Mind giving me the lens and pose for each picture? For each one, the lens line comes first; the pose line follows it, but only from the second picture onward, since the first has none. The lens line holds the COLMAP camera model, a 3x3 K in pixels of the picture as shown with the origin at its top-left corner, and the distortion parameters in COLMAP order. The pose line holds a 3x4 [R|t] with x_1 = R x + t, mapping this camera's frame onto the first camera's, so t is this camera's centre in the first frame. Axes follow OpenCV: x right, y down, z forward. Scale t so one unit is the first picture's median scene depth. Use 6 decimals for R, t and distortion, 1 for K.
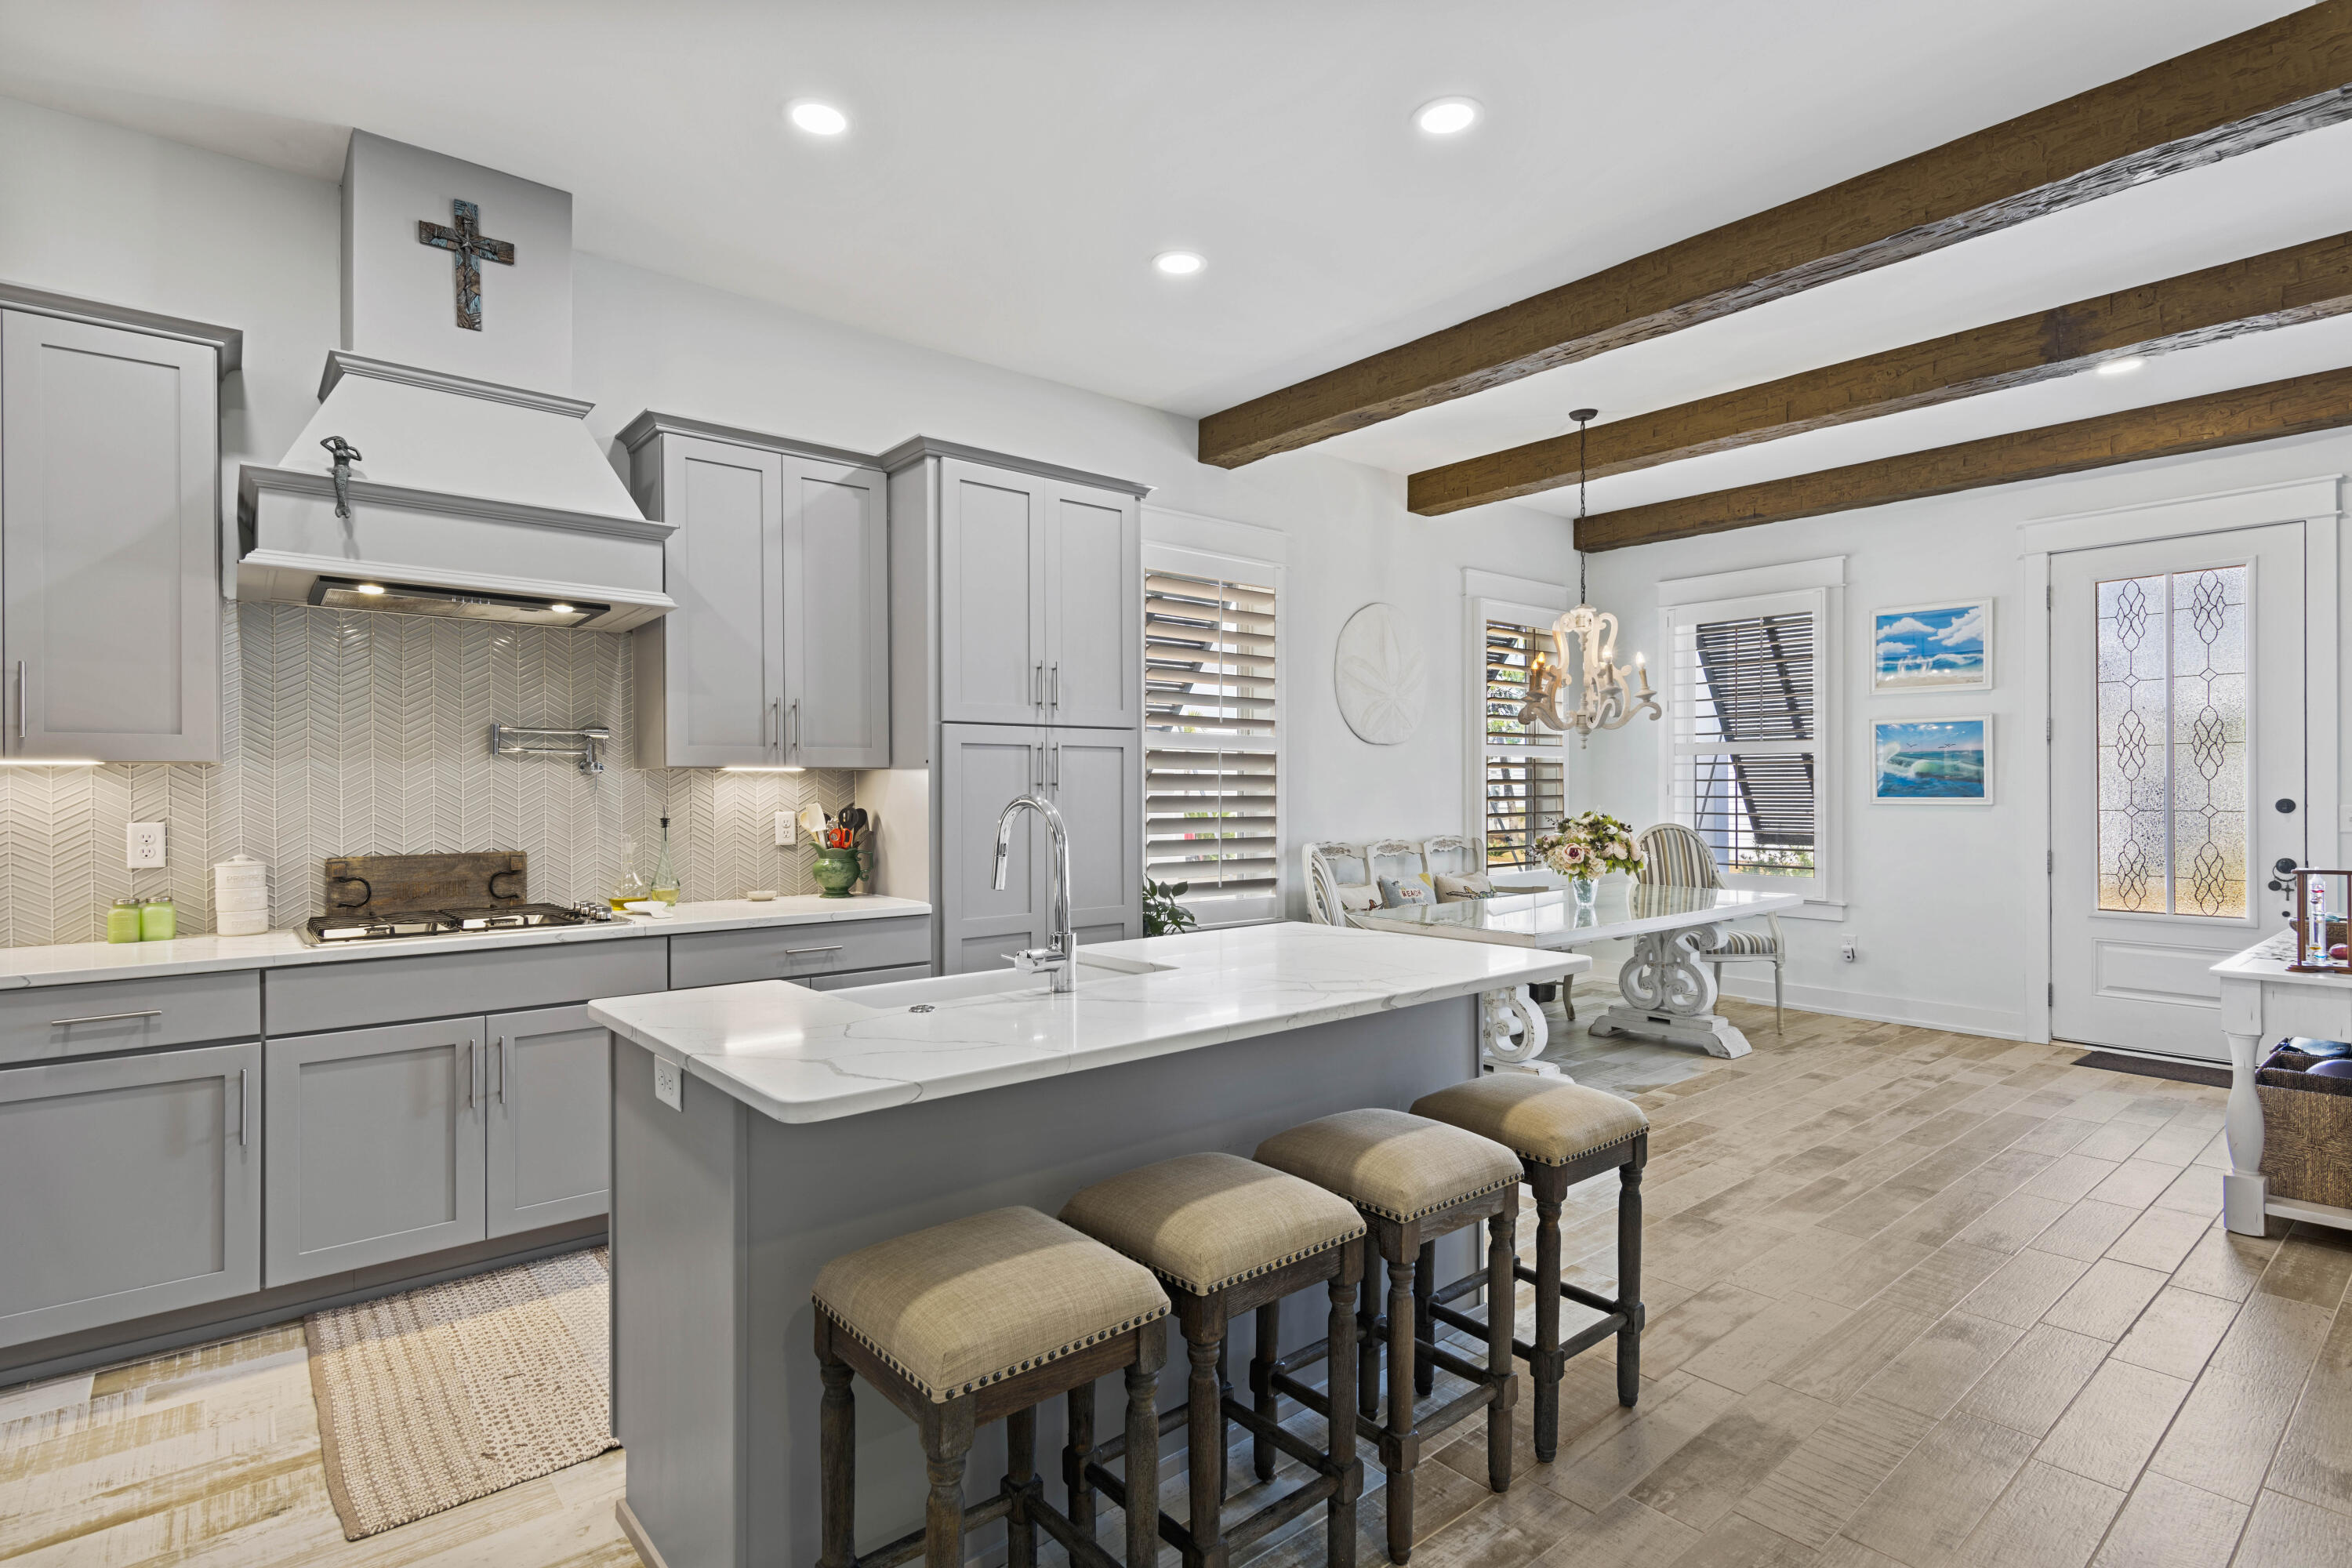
lens RADIAL K [[1157.8, 0, 1195.8], [0, 1157.8, 811.2], [0, 0, 1]] dist [0.004113, 0.000715]
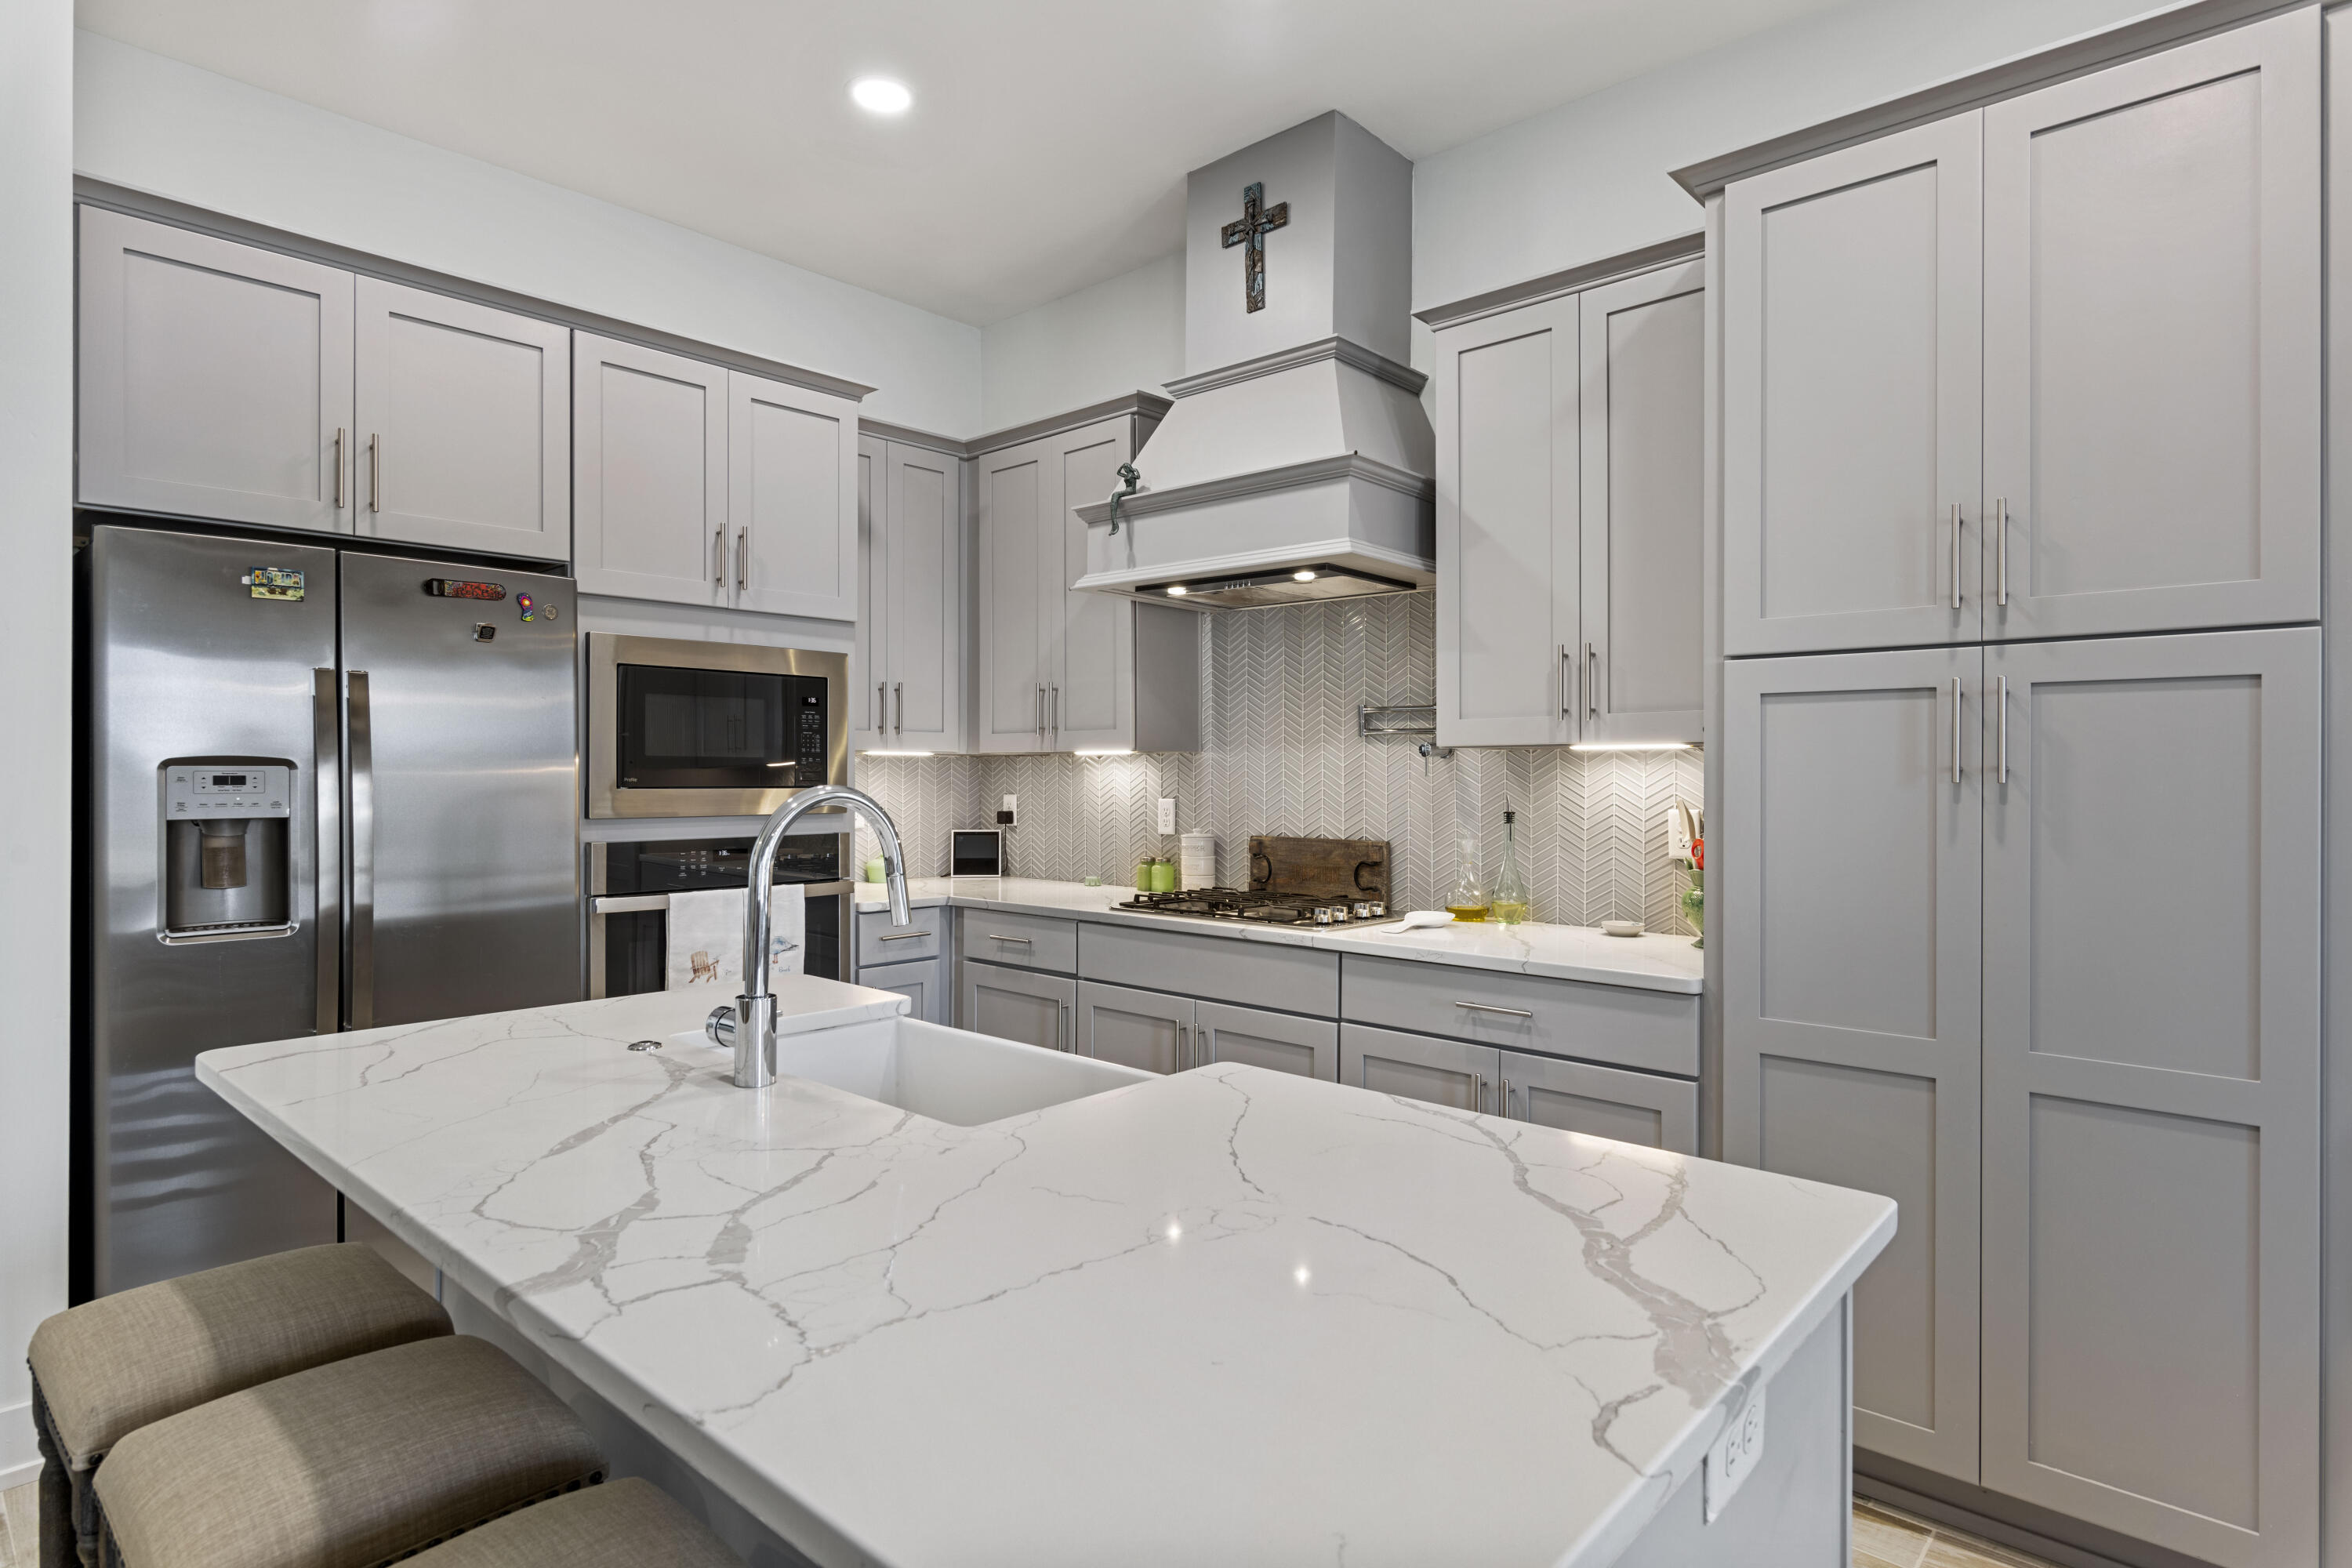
lens RADIAL K [[1225.3, 0, 1176.0], [0, 1225.3, 784.0], [0, 0, 1]] dist [0.000843, 0.000023]
pose [[0.127244, 0.012365, -0.991794, 0.234522], [-0.023598, 0.999677, 0.009436, -0.010560], [0.991591, 0.022204, 0.127495, 0.461062]]
